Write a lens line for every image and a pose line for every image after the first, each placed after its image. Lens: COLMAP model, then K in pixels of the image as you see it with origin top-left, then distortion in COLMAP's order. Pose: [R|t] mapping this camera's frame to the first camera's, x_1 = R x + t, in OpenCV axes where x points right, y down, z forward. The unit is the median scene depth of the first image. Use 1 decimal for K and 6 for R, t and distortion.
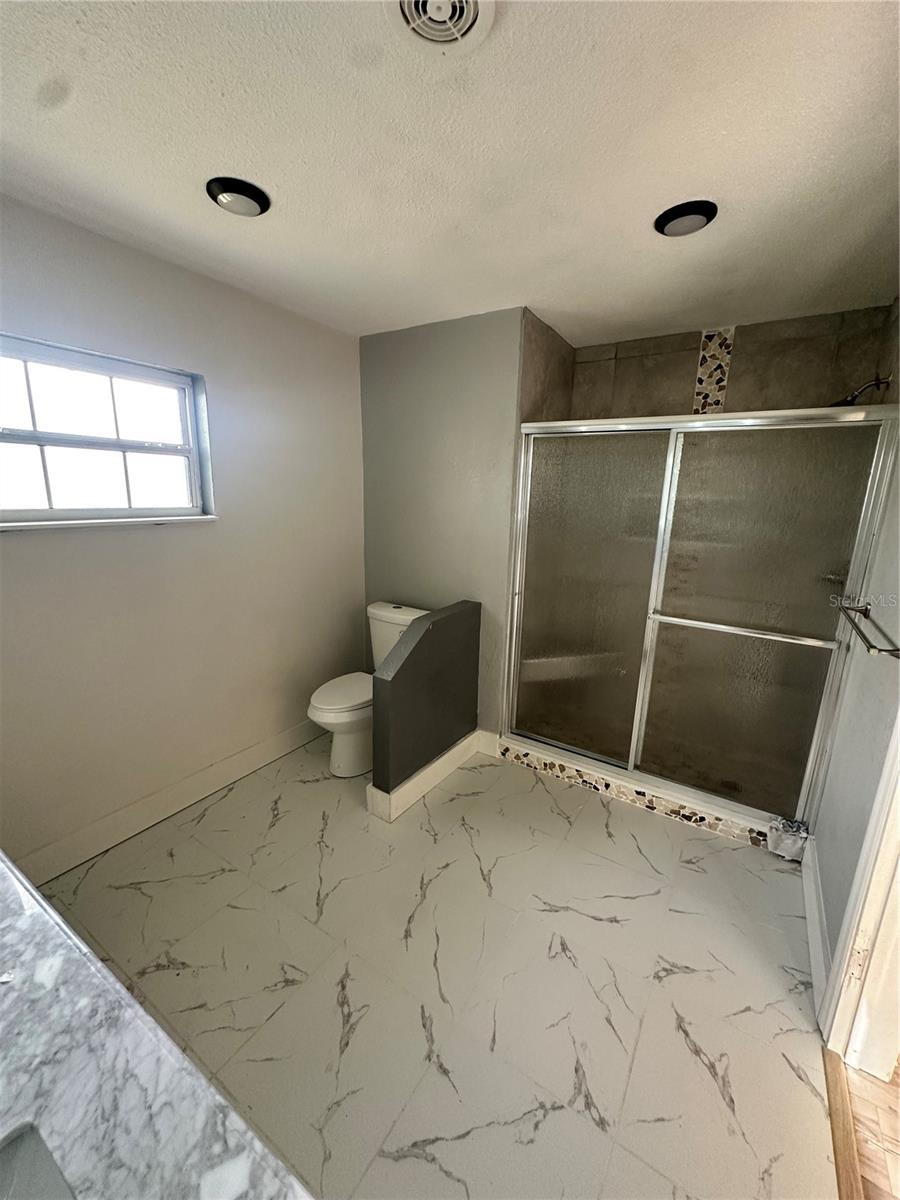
lens RADIAL K [[478.3, 0, 450.8], [0, 478.3, 601.7], [0, 0, 1]] dist [-0.001862, 0.000294]
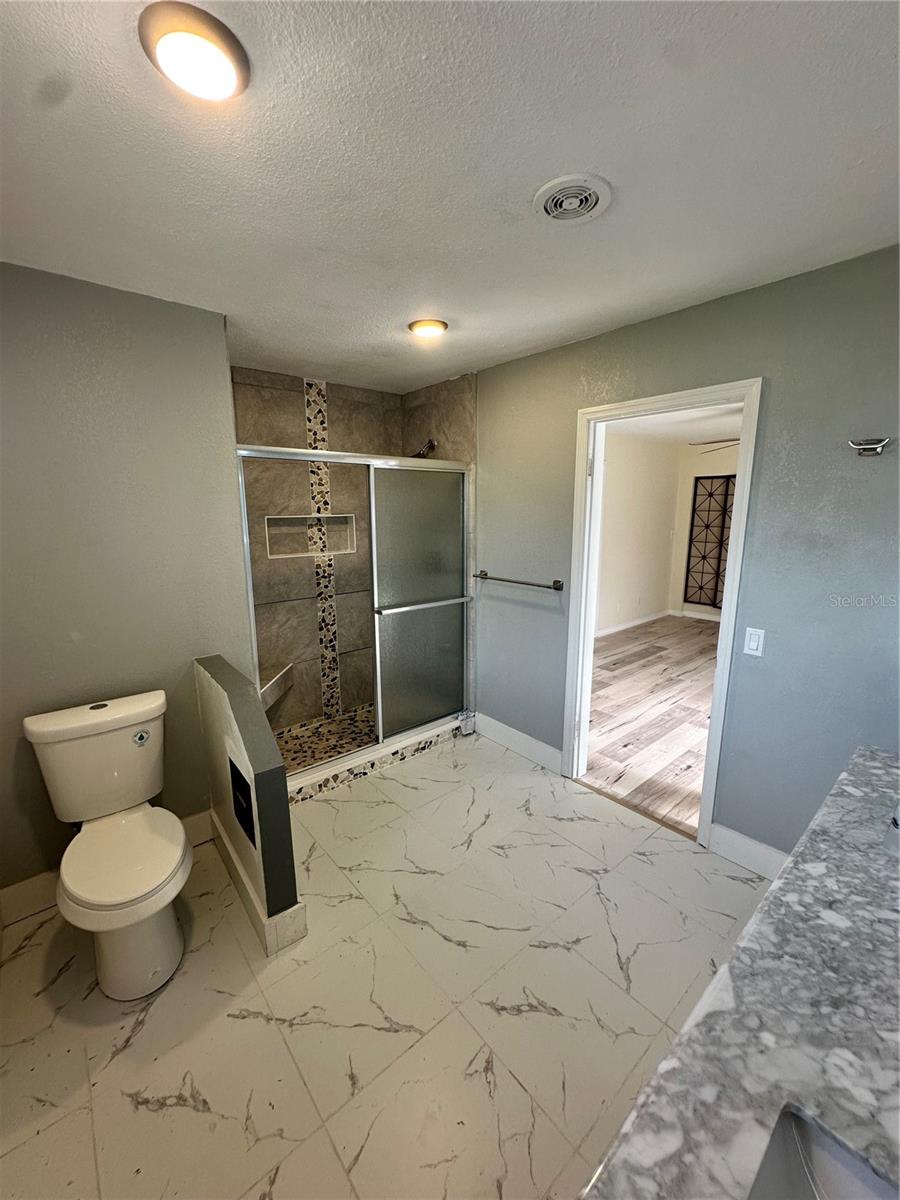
lens RADIAL K [[479.2, 0, 450.5], [0, 479.2, 600.8], [0, 0, 1]] dist [-0.006621, 0.001932]
pose [[0.289797, -0.211088, 0.933520, -0.652563], [0.228720, 0.962389, 0.146614, -0.132988], [-0.929357, 0.171026, 0.327178, 0.394396]]
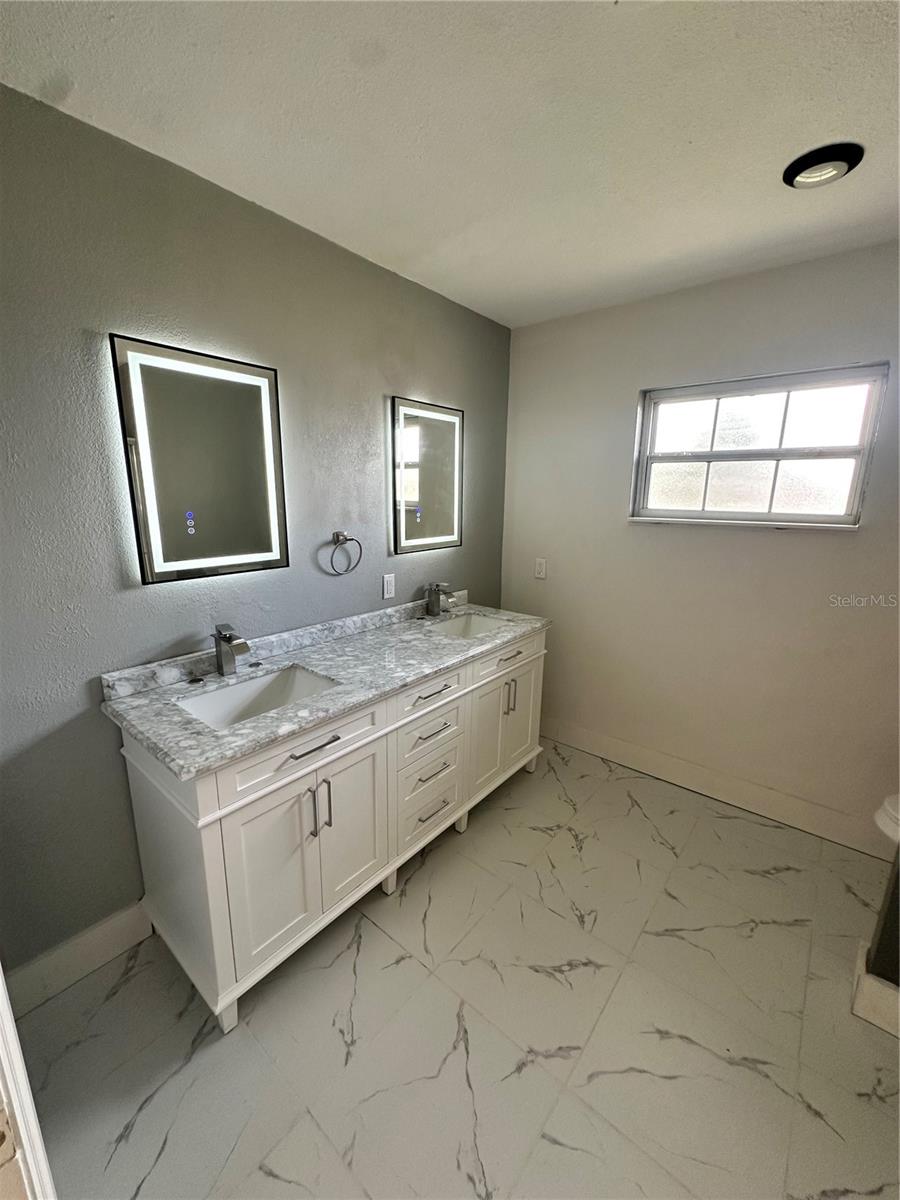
lens RADIAL K [[482.4, 0, 450.0], [0, 482.4, 600.0], [0, 0, 1]] dist [0.000000, 0.000347]
pose [[-0.120230, 0.188960, -0.974597, 0.432542], [-0.238253, 0.947535, 0.213105, -0.060218], [0.963732, 0.257822, -0.068902, 0.371525]]
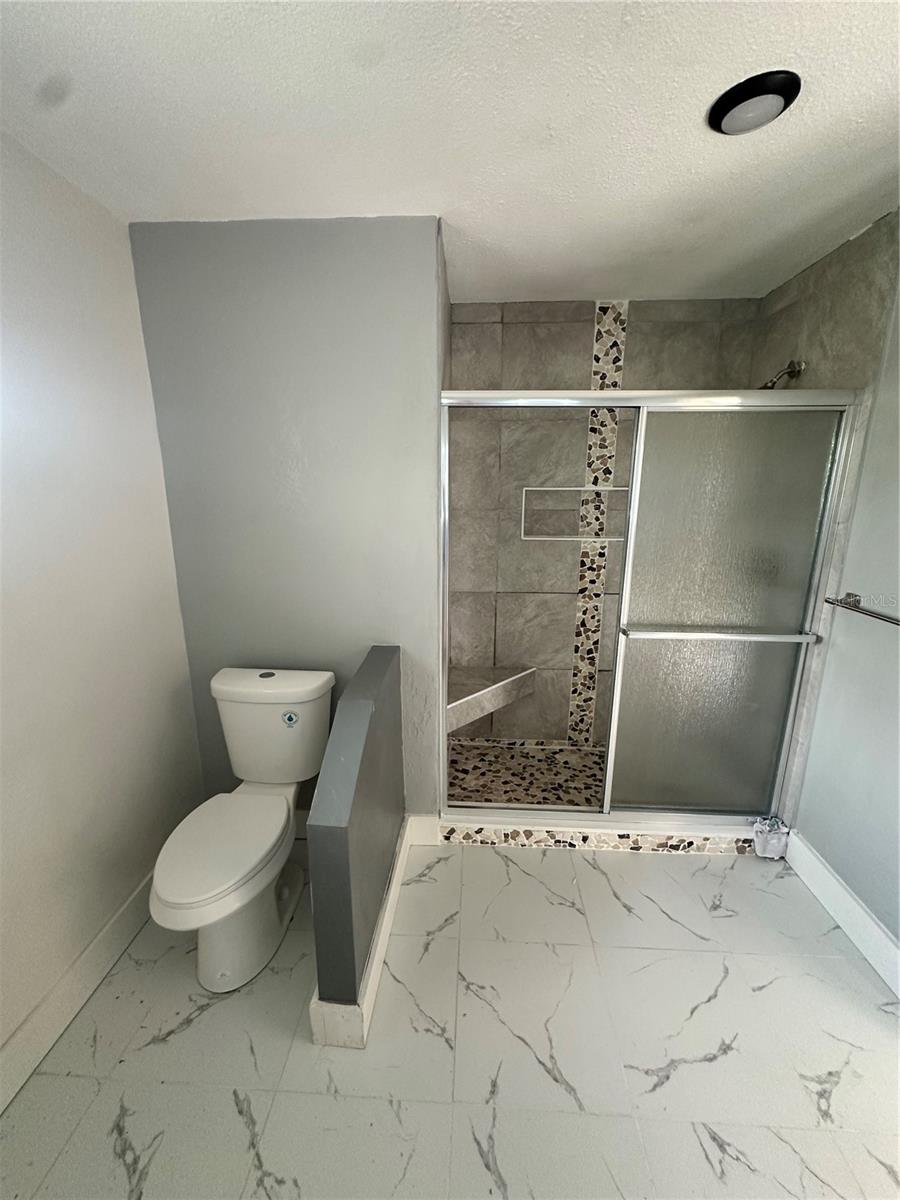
lens RADIAL K [[479.2, 0, 450.5], [0, 479.2, 600.8], [0, 0, 1]] dist [-0.006621, 0.001932]
pose [[0.869135, -0.137729, 0.475011, -0.226519], [0.131057, 0.990245, 0.047323, -0.100307], [-0.476894, 0.021123, 0.878707, 0.390679]]
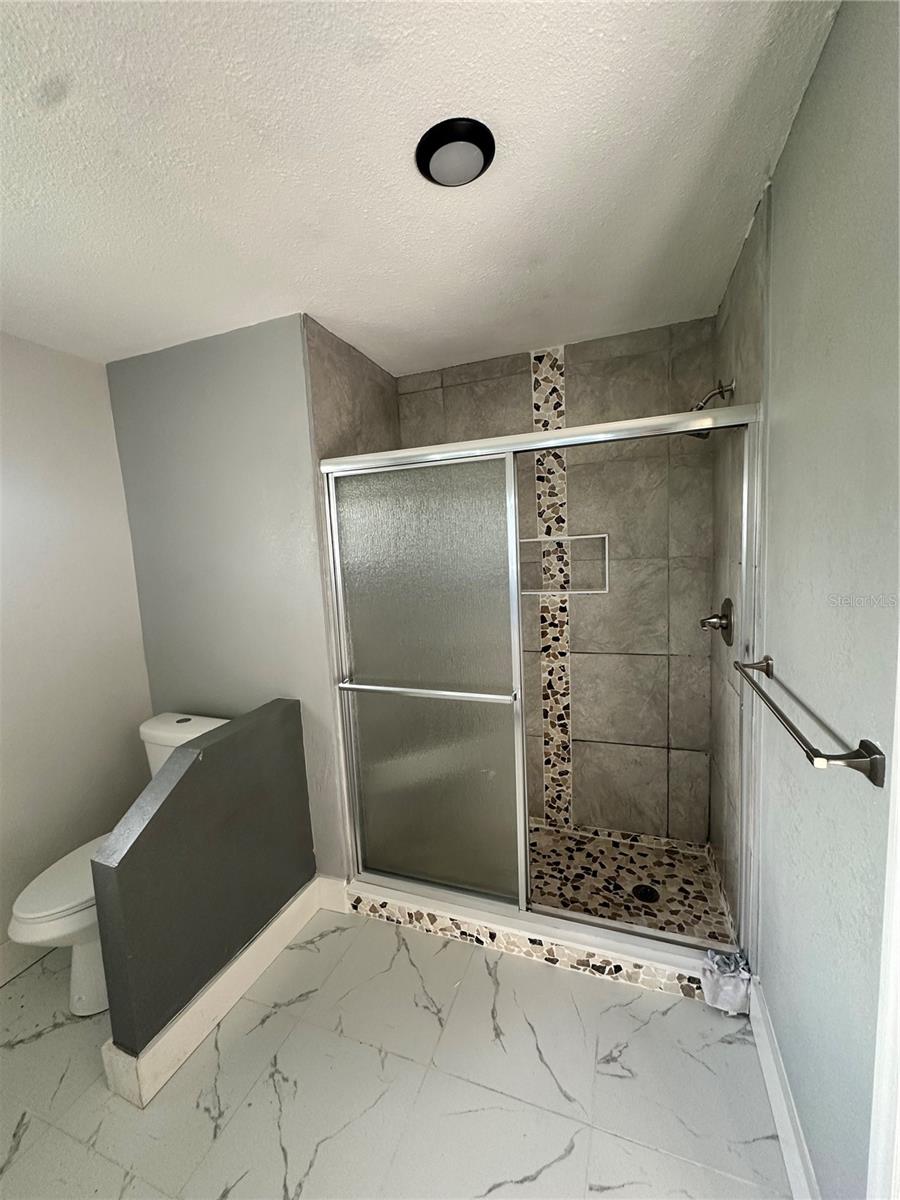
lens RADIAL K [[479.2, 0, 450.5], [0, 479.2, 600.8], [0, 0, 1]] dist [-0.006621, 0.001932]
pose [[0.974706, -0.098382, 0.200670, 0.179216], [0.121678, 0.986759, -0.107246, -0.046950], [-0.187462, 0.128951, 0.973771, 0.257043]]
